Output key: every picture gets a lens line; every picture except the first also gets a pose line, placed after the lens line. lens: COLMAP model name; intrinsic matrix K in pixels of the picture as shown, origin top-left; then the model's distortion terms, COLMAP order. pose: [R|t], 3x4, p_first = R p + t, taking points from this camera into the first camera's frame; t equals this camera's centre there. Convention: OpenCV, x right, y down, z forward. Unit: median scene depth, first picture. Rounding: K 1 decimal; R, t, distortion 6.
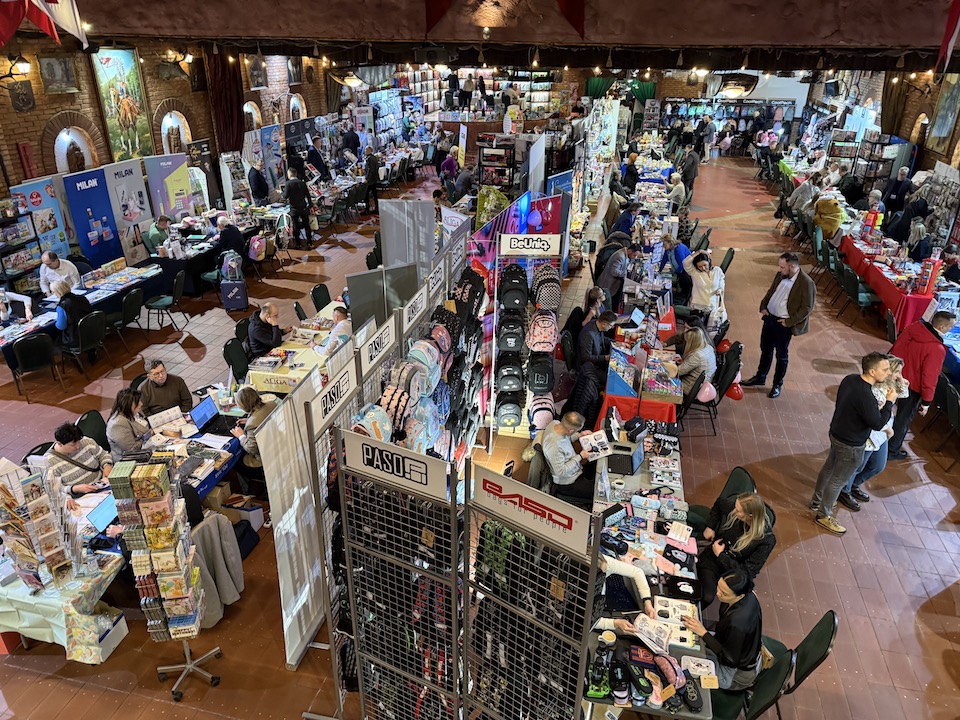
lens RADIAL K [[708.7, 0, 480.0], [0, 708.7, 360.0], [0, 0, 1]] dist [-0.003113, -0.000421]
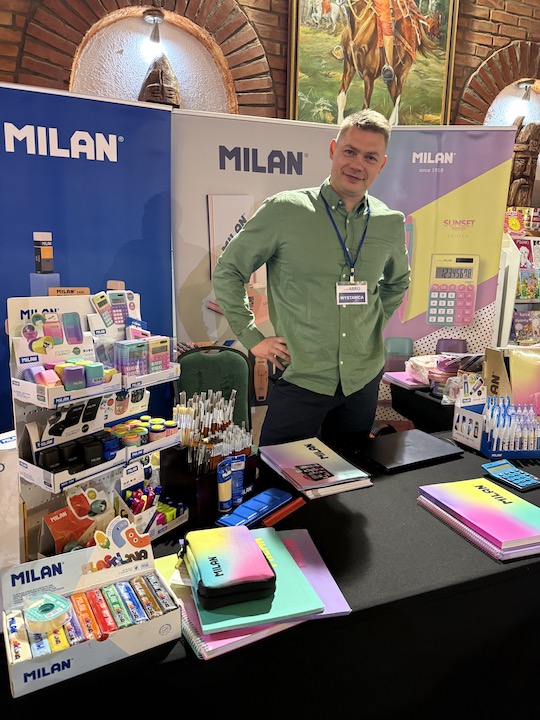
lens RADIAL K [[531.5, 0, 270.0], [0, 531.5, 360.0], [0, 0, 1]] dist [-0.003113, -0.000421]
pose [[0.589900, 0.158506, -0.791766, -0.312727], [-0.354607, 0.931785, -0.077660, -0.169477], [0.725446, 0.326578, 0.605867, 0.880828]]
